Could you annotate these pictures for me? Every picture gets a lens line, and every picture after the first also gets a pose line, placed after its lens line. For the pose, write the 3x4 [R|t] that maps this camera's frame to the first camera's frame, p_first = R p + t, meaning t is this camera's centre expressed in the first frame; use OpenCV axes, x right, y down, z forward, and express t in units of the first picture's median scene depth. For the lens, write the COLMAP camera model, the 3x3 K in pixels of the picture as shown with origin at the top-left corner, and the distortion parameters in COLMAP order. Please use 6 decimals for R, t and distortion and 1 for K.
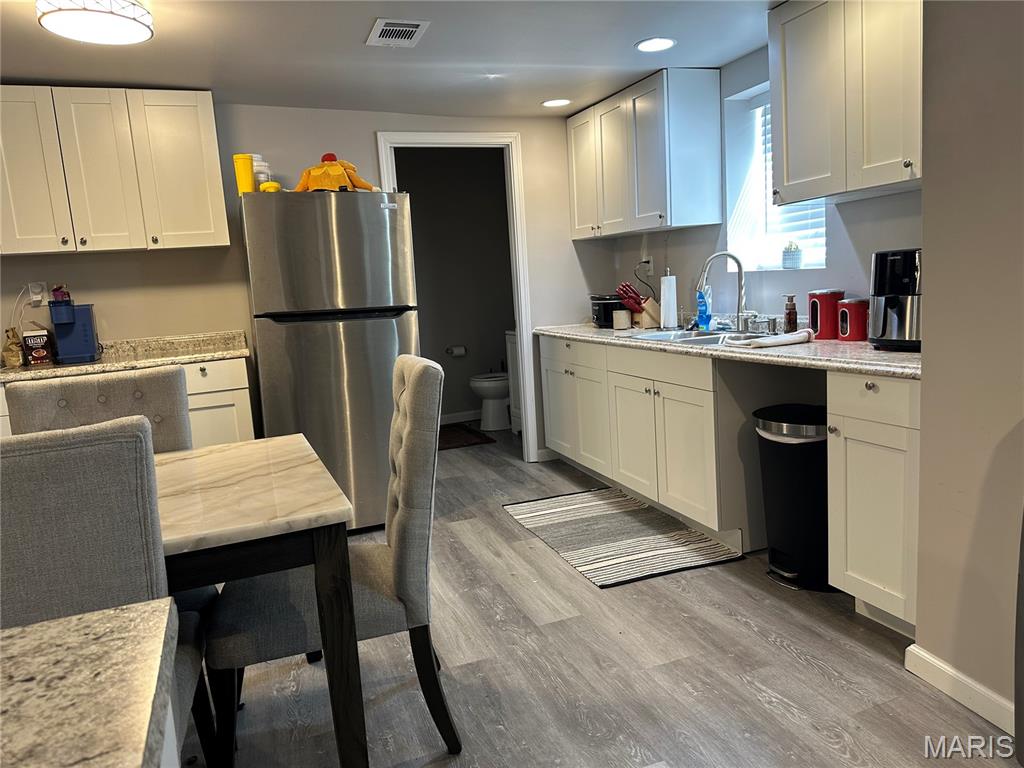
lens RADIAL K [[718.3, 0, 512.9], [0, 718.3, 381.2], [0, 0, 1]] dist [0.100097, -0.122560]
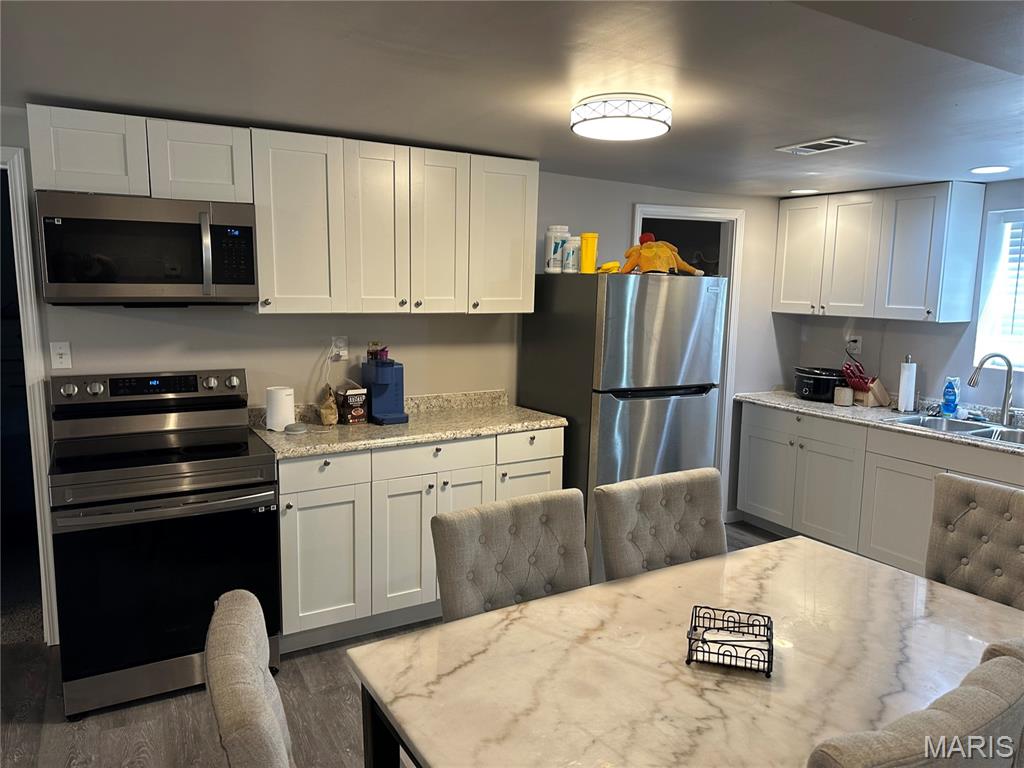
lens RADIAL K [[718.3, 0, 512.9], [0, 718.3, 381.2], [0, 0, 1]] dist [0.100097, -0.122560]
pose [[0.988733, 0.058252, 0.137891, -0.544748], [-0.056045, 0.998231, -0.019840, -0.067840], [-0.138803, 0.011889, 0.990249, 0.009422]]
